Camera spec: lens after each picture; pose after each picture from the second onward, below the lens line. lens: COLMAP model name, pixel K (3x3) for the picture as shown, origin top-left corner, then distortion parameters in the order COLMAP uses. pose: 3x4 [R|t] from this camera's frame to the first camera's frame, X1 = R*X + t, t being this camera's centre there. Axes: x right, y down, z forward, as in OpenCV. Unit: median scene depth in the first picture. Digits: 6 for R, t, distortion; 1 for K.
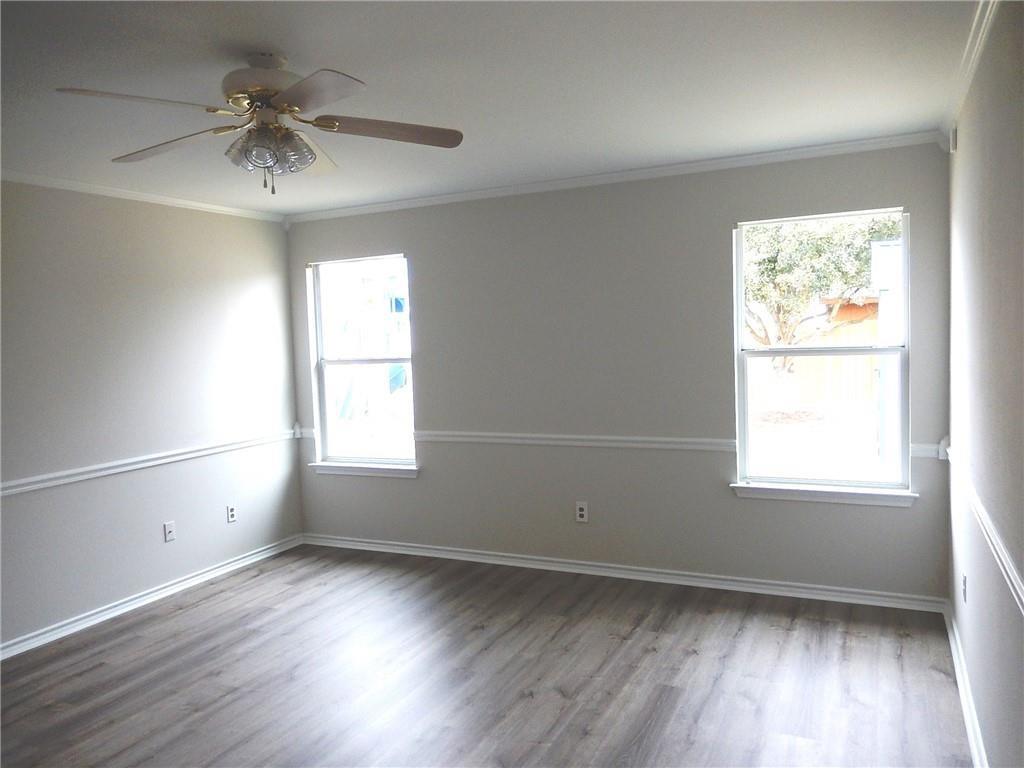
lens RADIAL K [[764.9, 0, 508.3], [0, 764.9, 385.3], [0, 0, 1]] dist [0.001543, -0.021313]
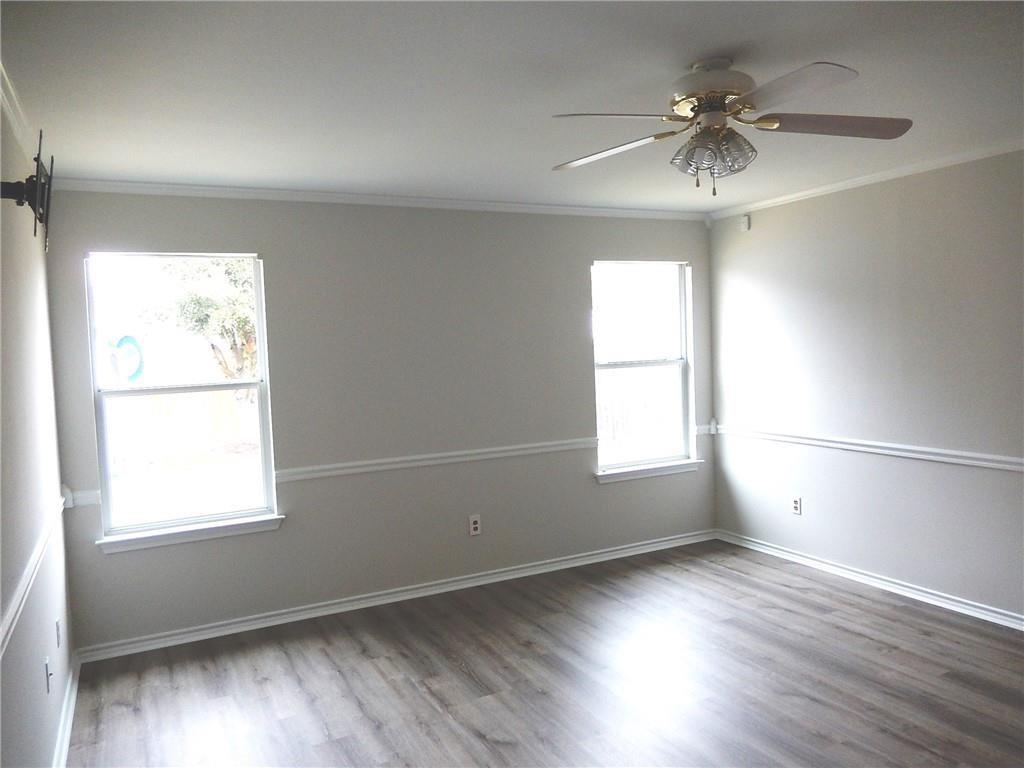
lens RADIAL K [[764.9, 0, 509.1], [0, 764.9, 383.5], [0, 0, 1]] dist [0.001543, -0.021313]
pose [[0.600592, -0.025455, 0.799151, -0.686878], [0.071504, 0.997198, -0.021974, 0.002972], [-0.796352, 0.070340, 0.600729, 0.336211]]
